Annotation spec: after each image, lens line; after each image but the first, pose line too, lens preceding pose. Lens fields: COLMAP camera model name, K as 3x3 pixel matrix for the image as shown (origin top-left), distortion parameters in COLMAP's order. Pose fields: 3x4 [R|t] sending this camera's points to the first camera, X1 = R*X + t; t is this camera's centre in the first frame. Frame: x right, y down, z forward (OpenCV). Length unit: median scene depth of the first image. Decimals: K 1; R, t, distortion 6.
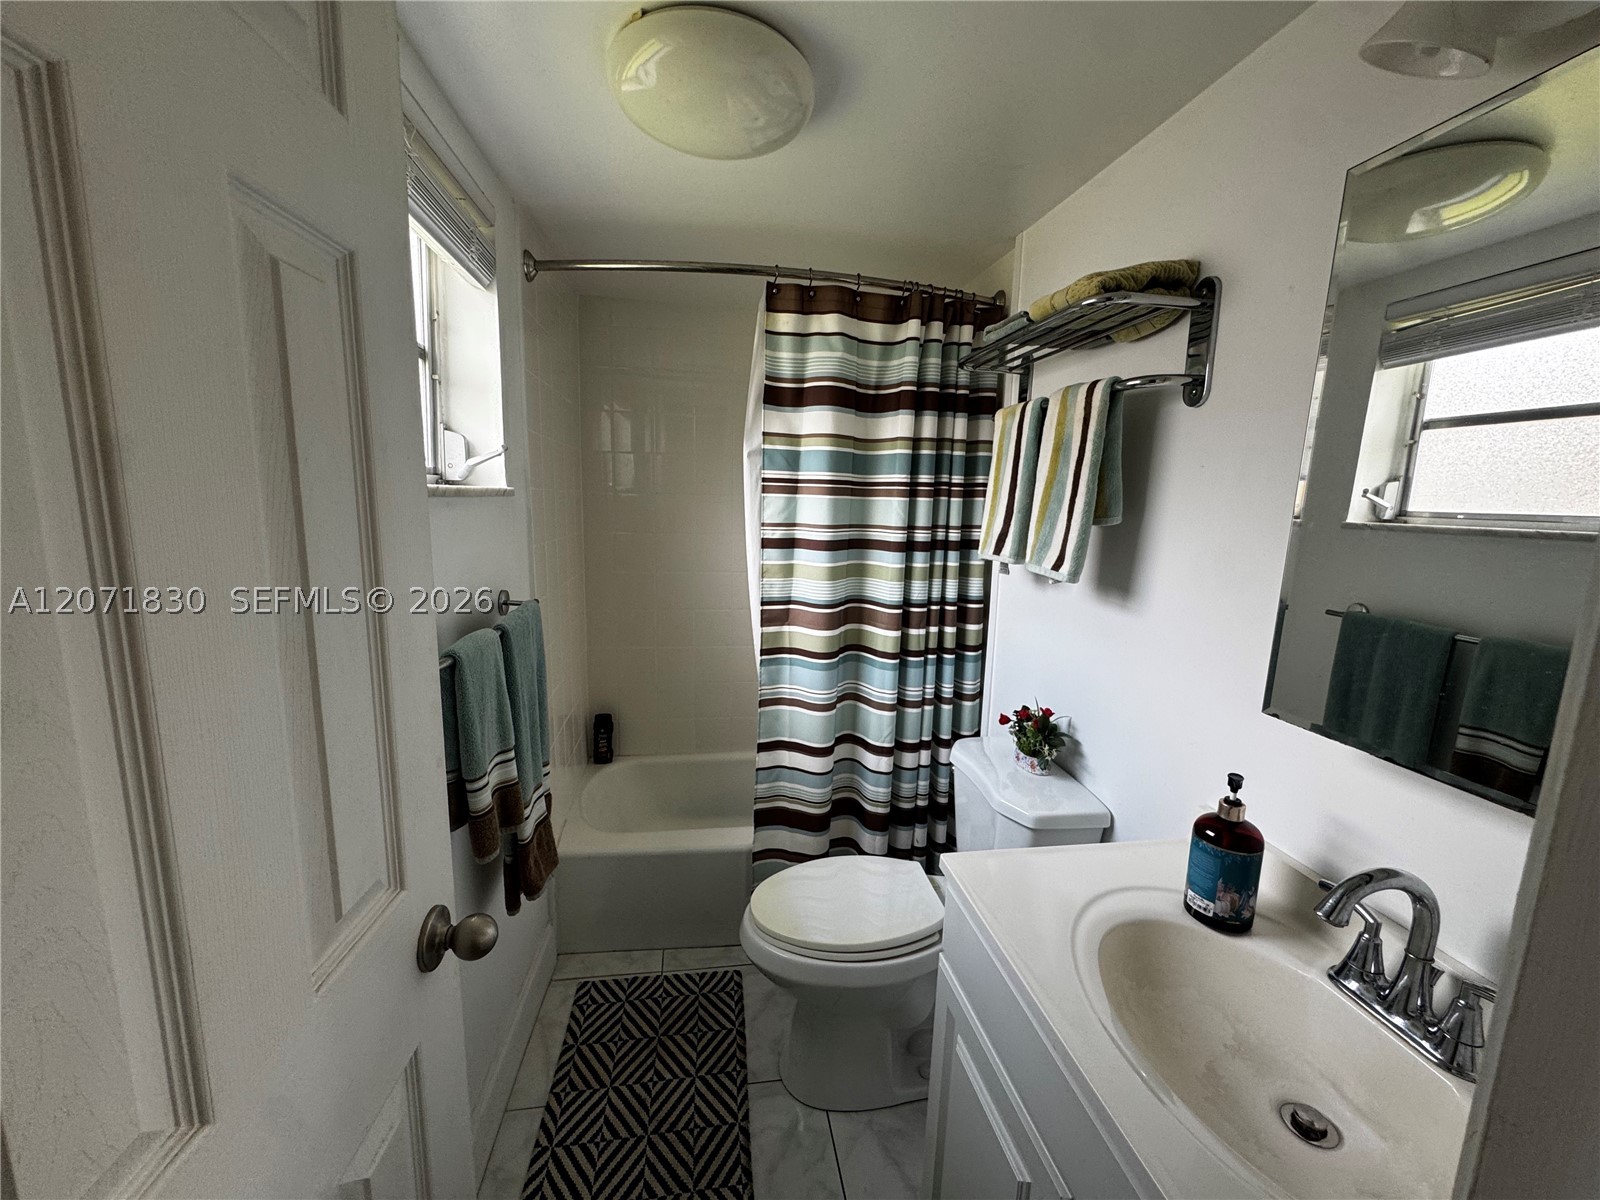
lens RADIAL K [[639.3, 0, 796.4], [0, 639.3, 603.4], [0, 0, 1]] dist [-0.003394, -0.000656]
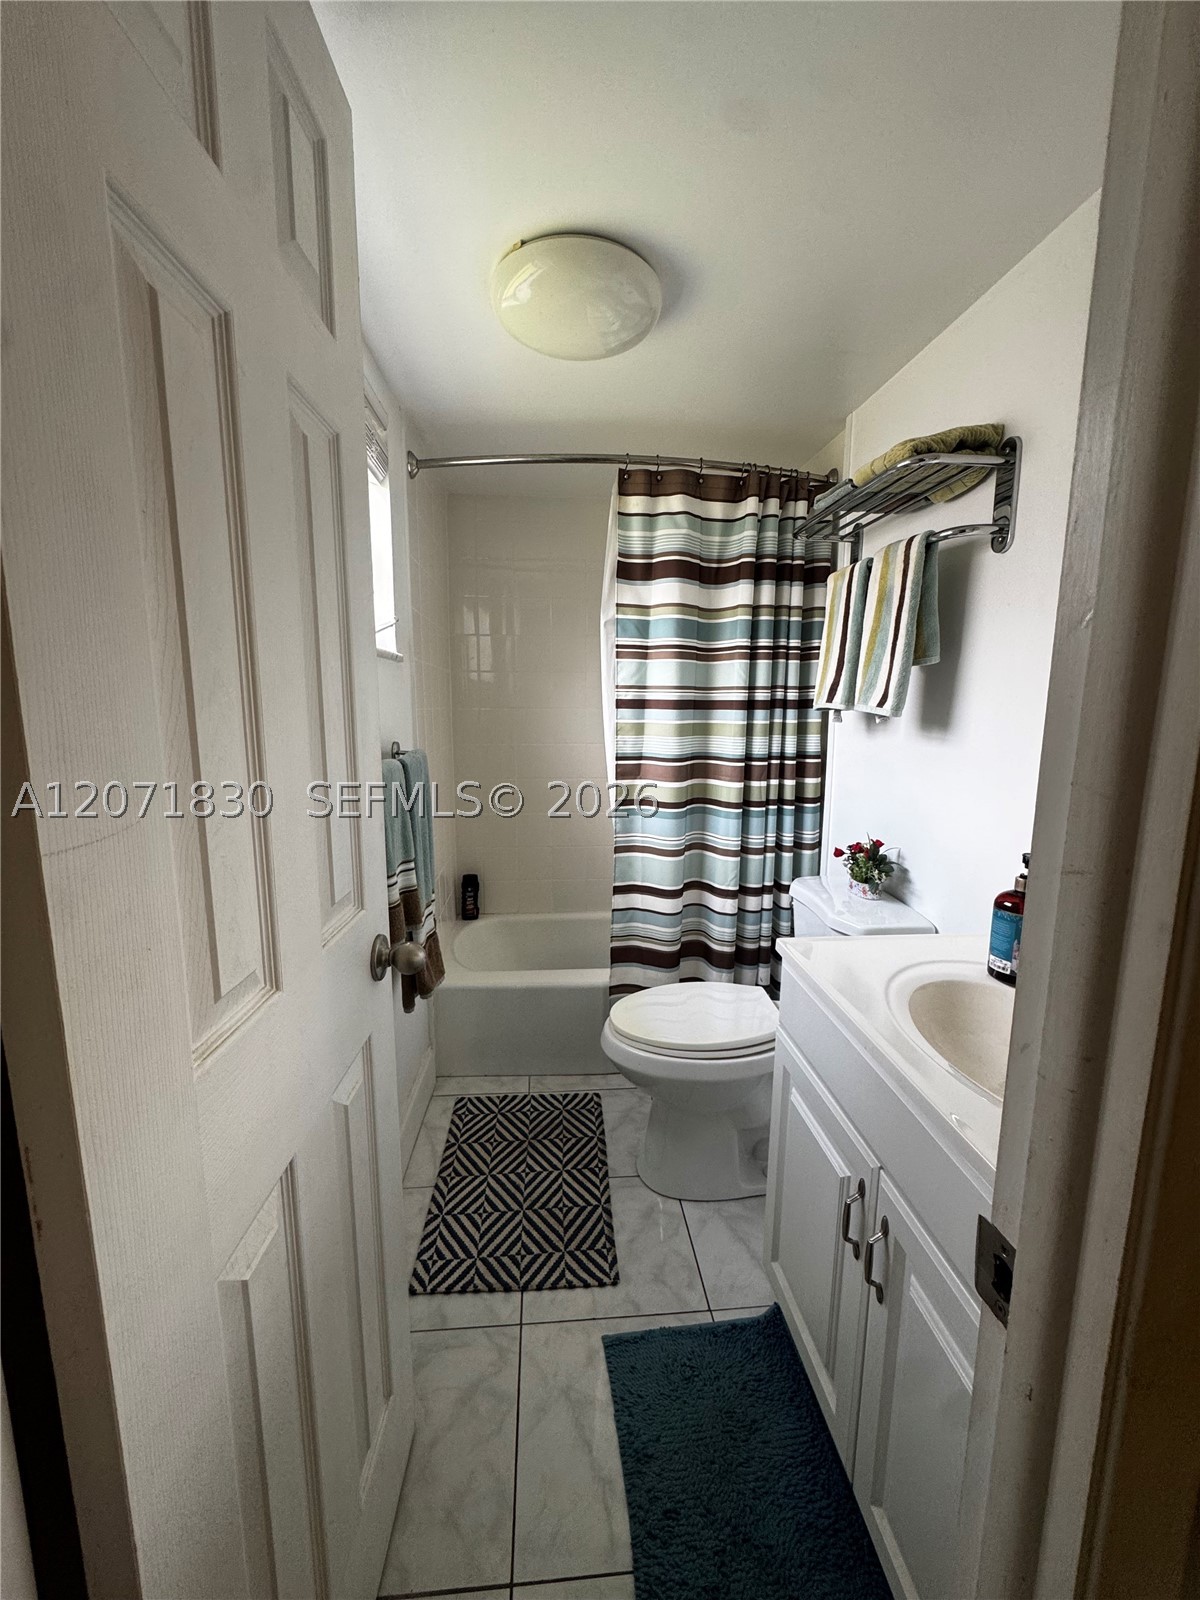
lens RADIAL K [[639.3, 0, 596.0], [0, 639.3, 803.9], [0, 0, 1]] dist [-0.003394, -0.000656]
pose [[0.997405, -0.008855, -0.071444, -0.012437], [0.008424, 0.999944, -0.006332, 0.101823], [0.071497, 0.005714, 0.997424, -0.131175]]
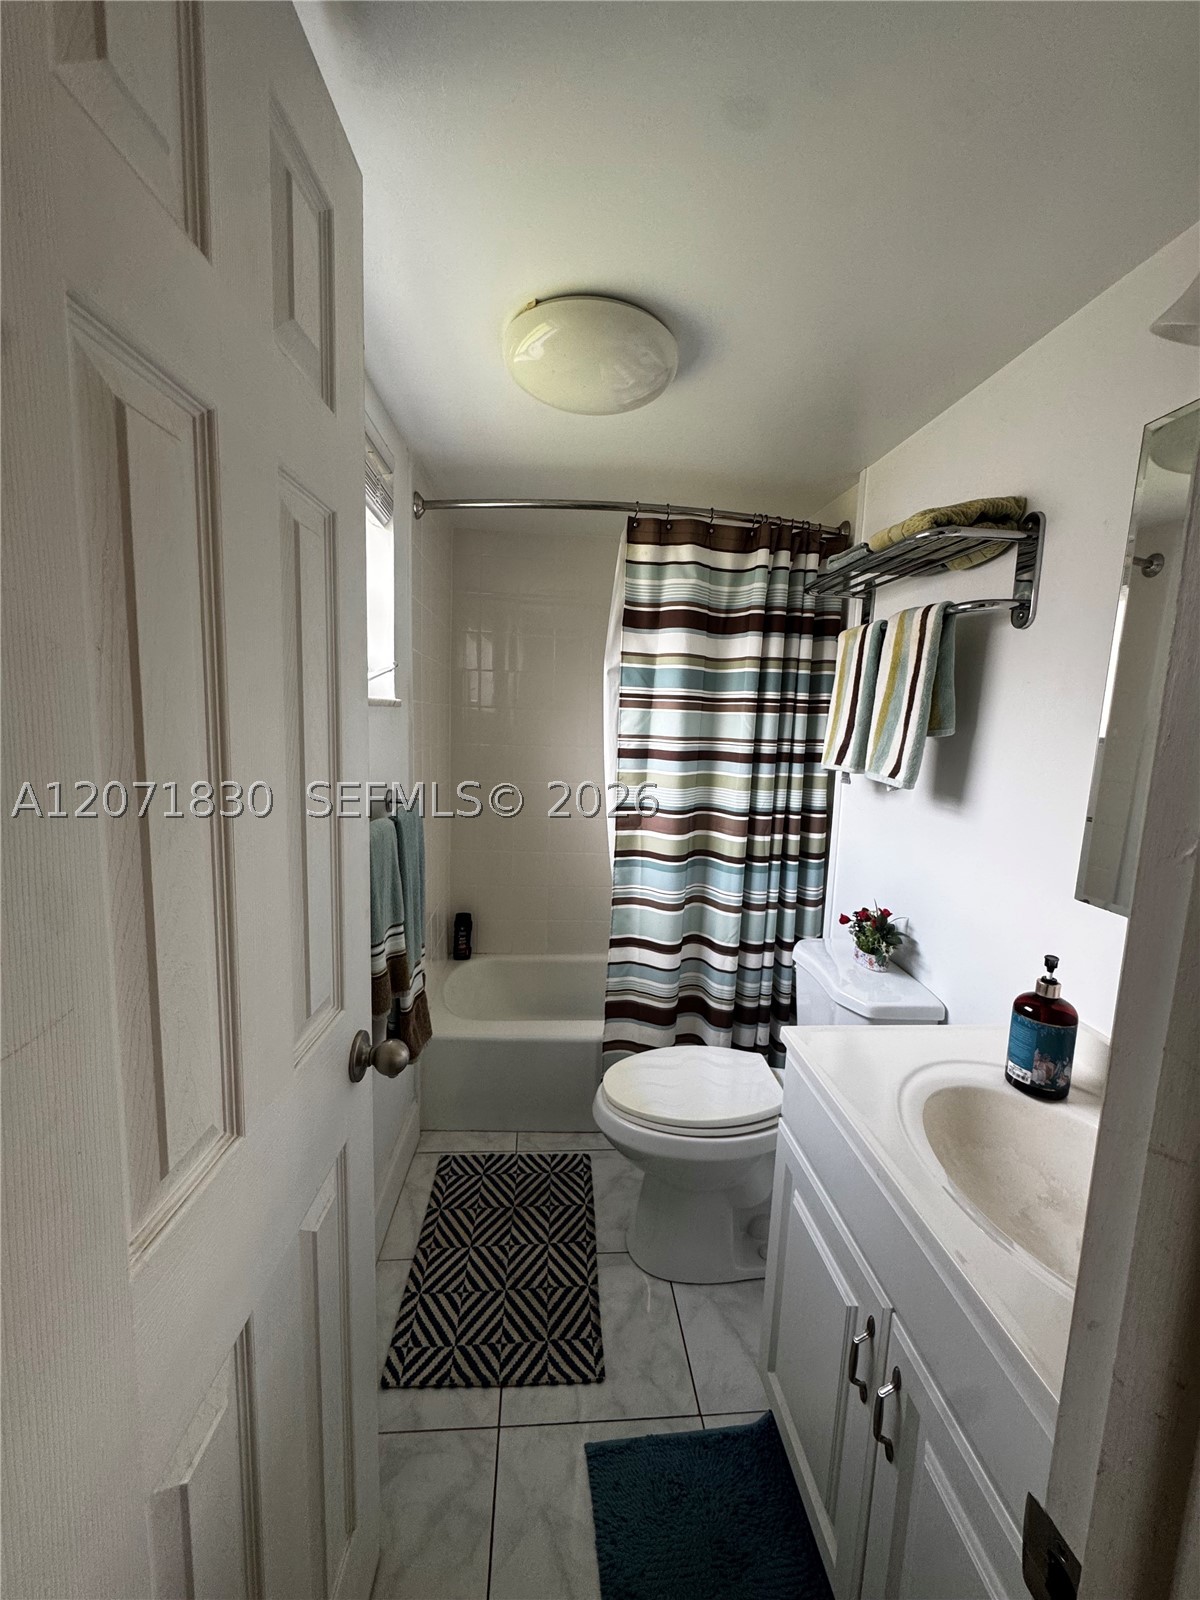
lens RADIAL K [[639.3, 0, 595.3], [0, 639.3, 802.9], [0, 0, 1]] dist [-0.003394, -0.000656]
pose [[0.997379, 0.018887, -0.069851, -0.017954], [-0.021216, 0.999238, -0.032748, 0.031409], [0.069179, 0.034144, 0.997020, -0.097696]]
